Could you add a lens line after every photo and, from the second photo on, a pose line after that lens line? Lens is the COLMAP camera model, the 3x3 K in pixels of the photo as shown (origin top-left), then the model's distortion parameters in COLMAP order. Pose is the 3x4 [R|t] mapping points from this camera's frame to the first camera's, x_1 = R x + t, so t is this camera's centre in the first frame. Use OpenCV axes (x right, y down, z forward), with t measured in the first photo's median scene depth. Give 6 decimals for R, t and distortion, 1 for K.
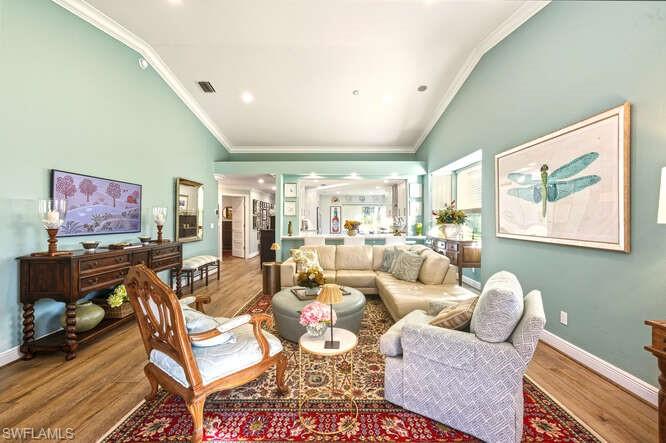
lens RADIAL K [[258.4, 0, 333.0], [0, 258.4, 221.5], [0, 0, 1]] dist [0.014815, 0.000281]
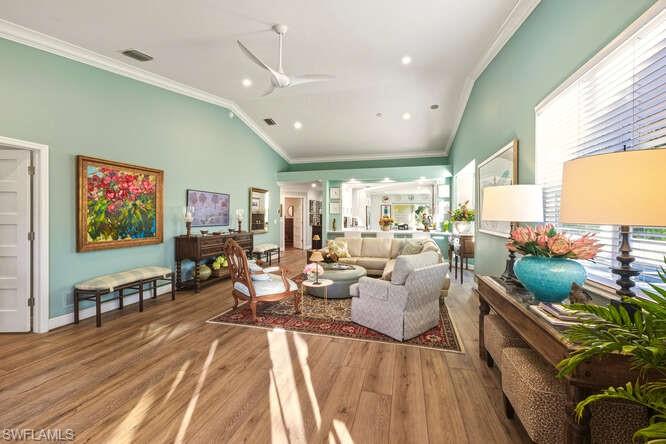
lens RADIAL K [[258.4, 0, 333.0], [0, 258.4, 222.0], [0, 0, 1]] dist [0.014815, 0.000281]
pose [[0.969034, 0.007520, -0.246814, 0.225926], [-0.004487, 0.999907, 0.012847, -0.001105], [0.246888, -0.011342, 0.968978, -0.318811]]
